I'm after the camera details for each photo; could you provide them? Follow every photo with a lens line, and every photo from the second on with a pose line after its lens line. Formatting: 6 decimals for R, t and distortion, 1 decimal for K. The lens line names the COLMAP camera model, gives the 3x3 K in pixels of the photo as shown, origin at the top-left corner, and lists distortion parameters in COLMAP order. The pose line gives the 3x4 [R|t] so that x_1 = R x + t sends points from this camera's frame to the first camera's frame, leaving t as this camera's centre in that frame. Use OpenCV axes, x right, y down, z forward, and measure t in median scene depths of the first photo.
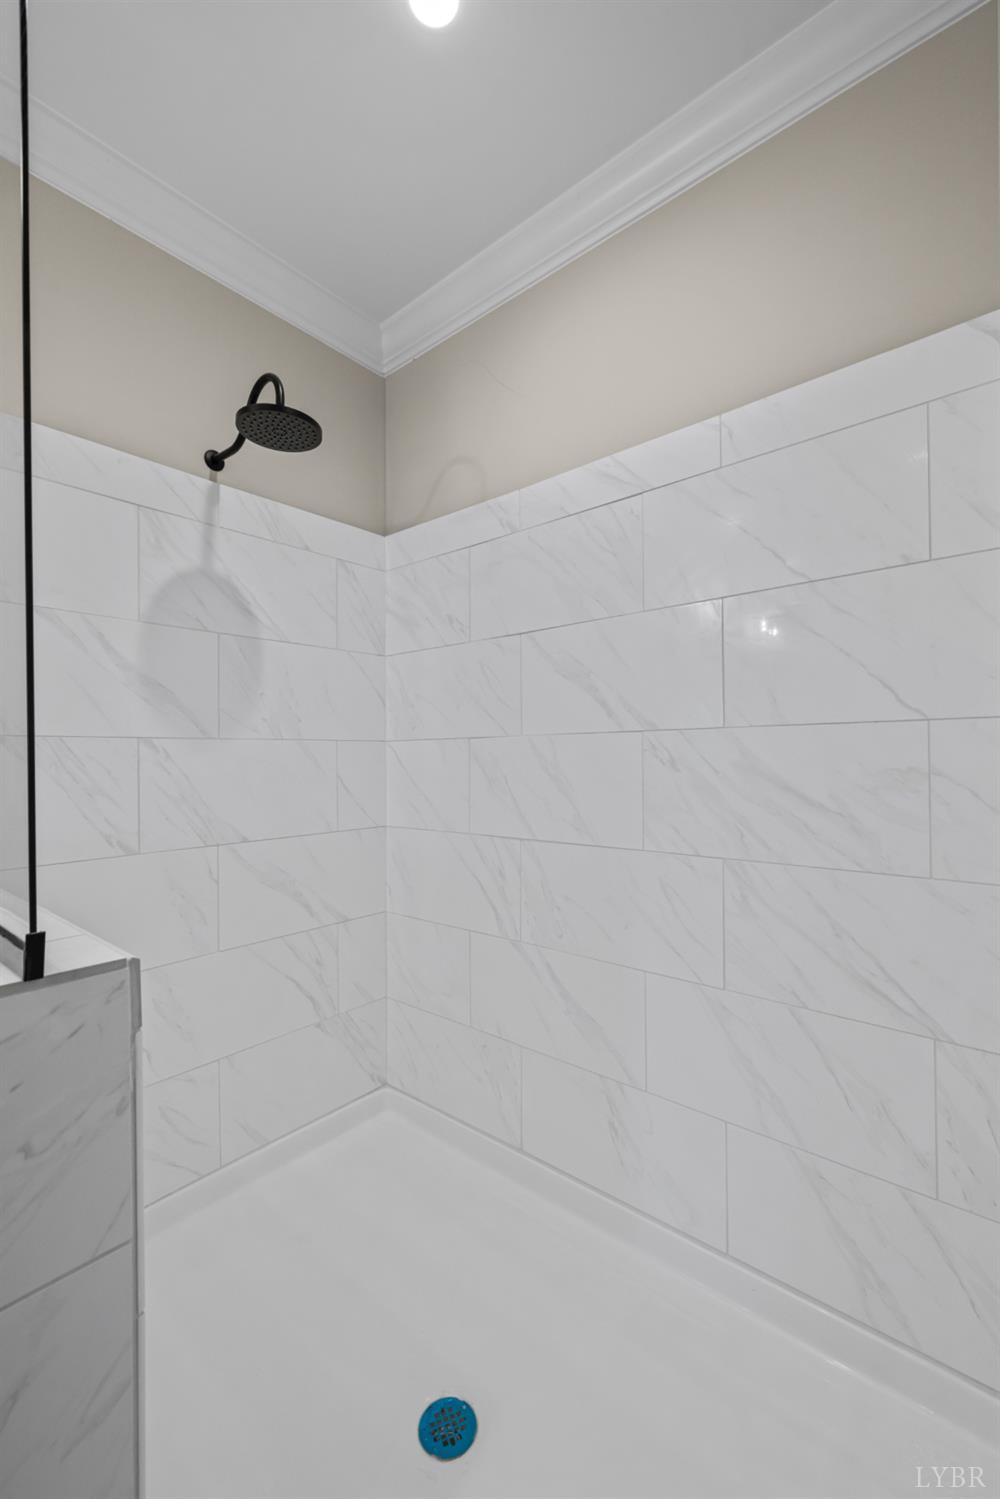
lens RADIAL K [[632.3, 0, 500.9], [0, 632.3, 755.3], [0, 0, 1]] dist [-0.004338, -0.000047]
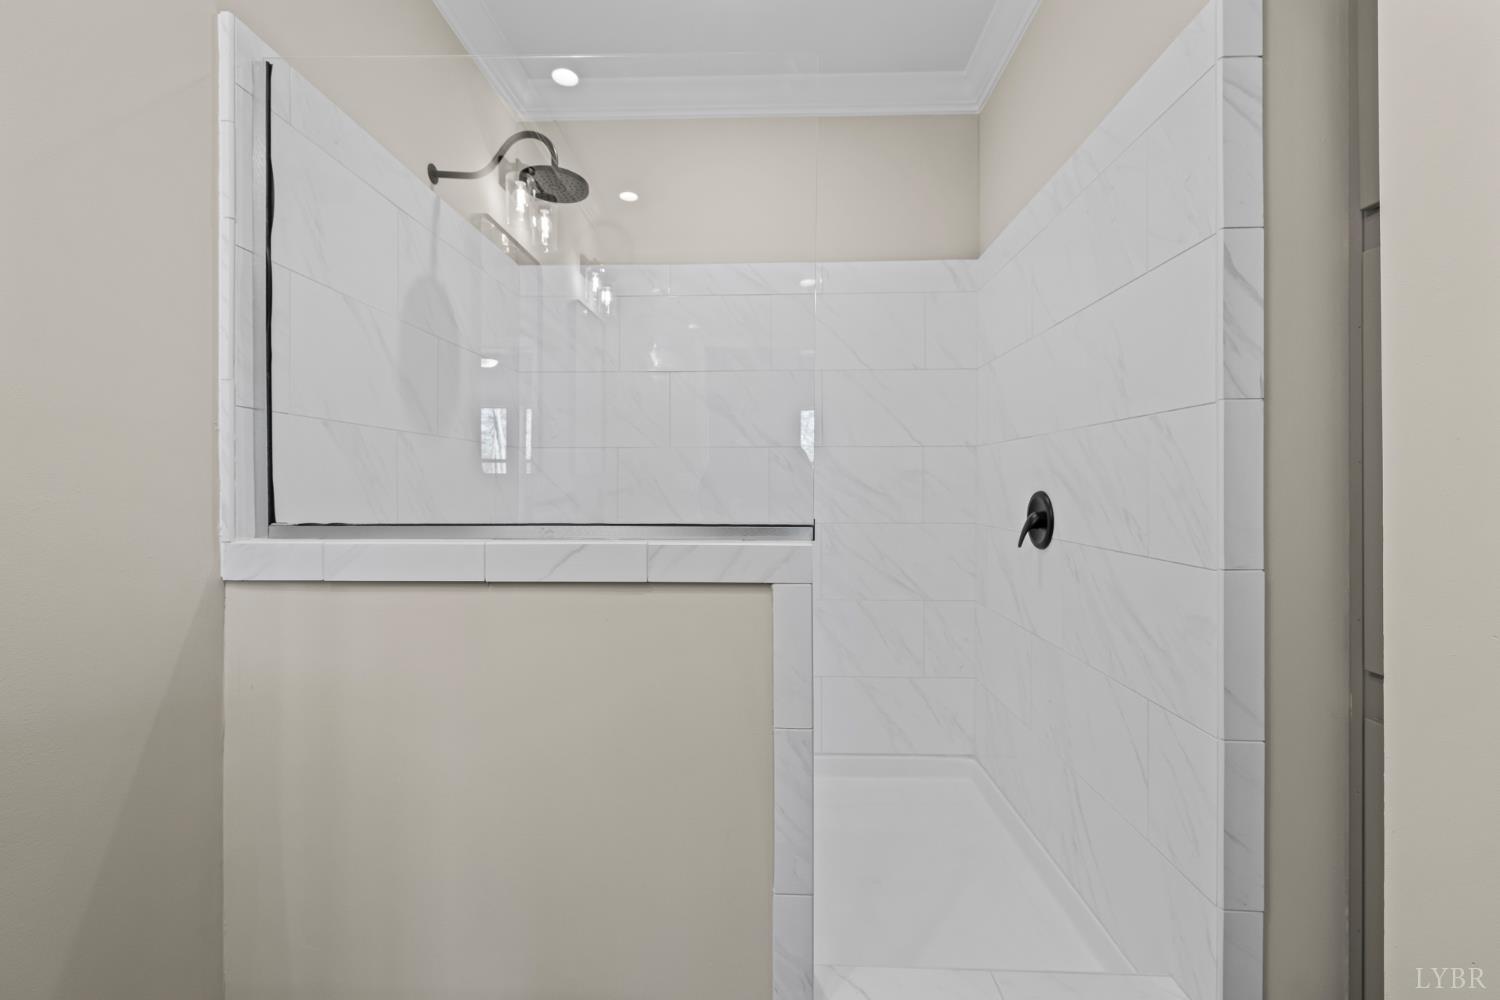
lens RADIAL K [[632.7, 0, 749.0], [0, 632.7, 493.8], [0, 0, 1]] dist [-0.004338, -0.000047]
pose [[0.777960, 0.002416, 0.628310, -0.806004], [-0.009429, 0.999925, 0.007830, 0.066432], [-0.628243, -0.012015, 0.777924, -0.190903]]
